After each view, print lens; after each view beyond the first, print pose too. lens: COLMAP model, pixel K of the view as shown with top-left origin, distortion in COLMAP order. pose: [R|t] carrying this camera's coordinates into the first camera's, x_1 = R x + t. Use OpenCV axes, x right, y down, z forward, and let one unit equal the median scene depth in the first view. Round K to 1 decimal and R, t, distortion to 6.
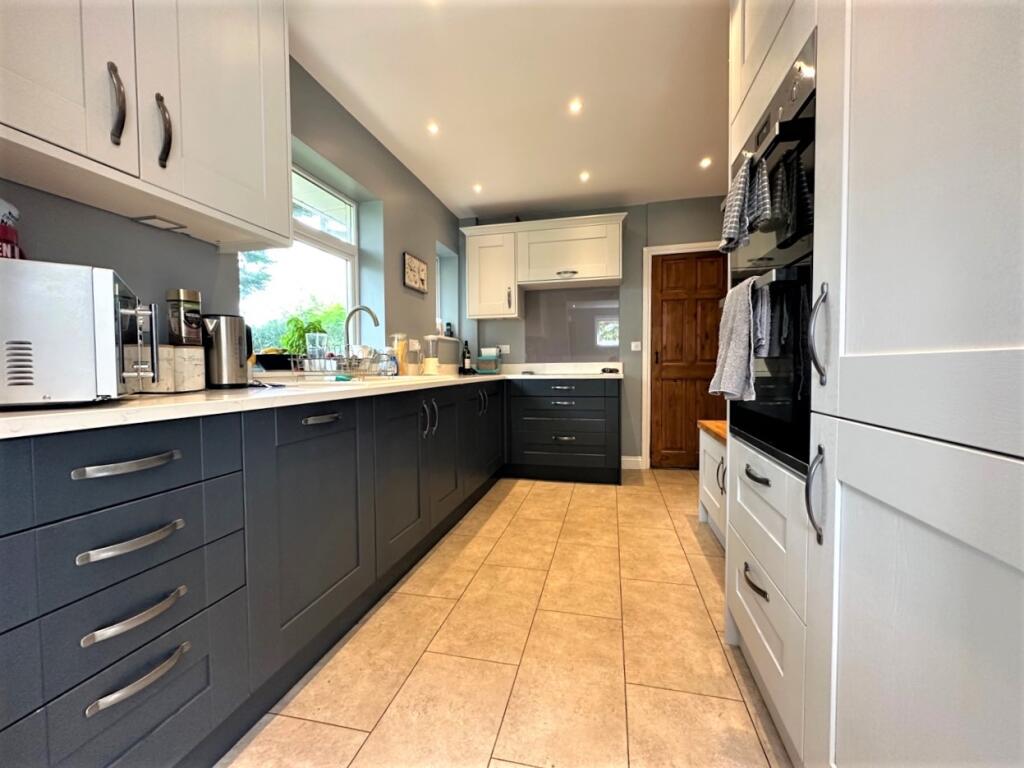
lens RADIAL K [[410.8, 0, 514.4], [0, 410.8, 381.1], [0, 0, 1]] dist [-0.003339, -0.000322]
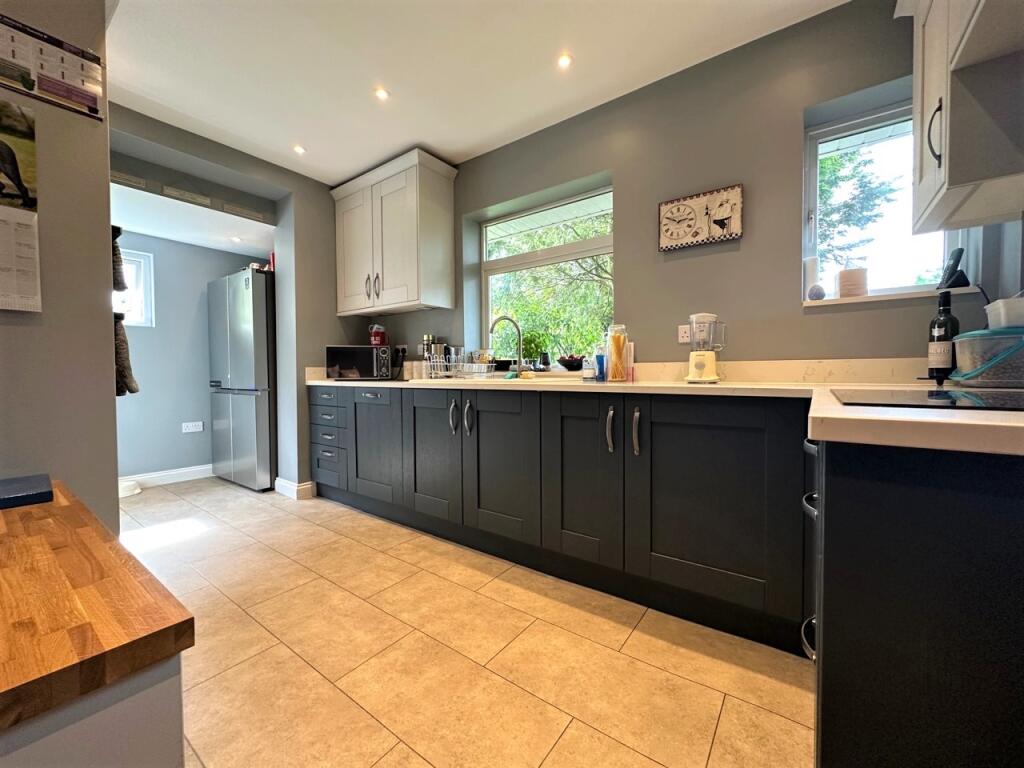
lens RADIAL K [[410.8, 0, 512.2], [0, 410.8, 383.1], [0, 0, 1]] dist [-0.003339, -0.000322]
pose [[-0.385964, 0.036277, -0.921800, 0.703197], [-0.025674, 0.998417, 0.050042, -0.051677], [0.922156, 0.042981, -0.384422, 1.501916]]
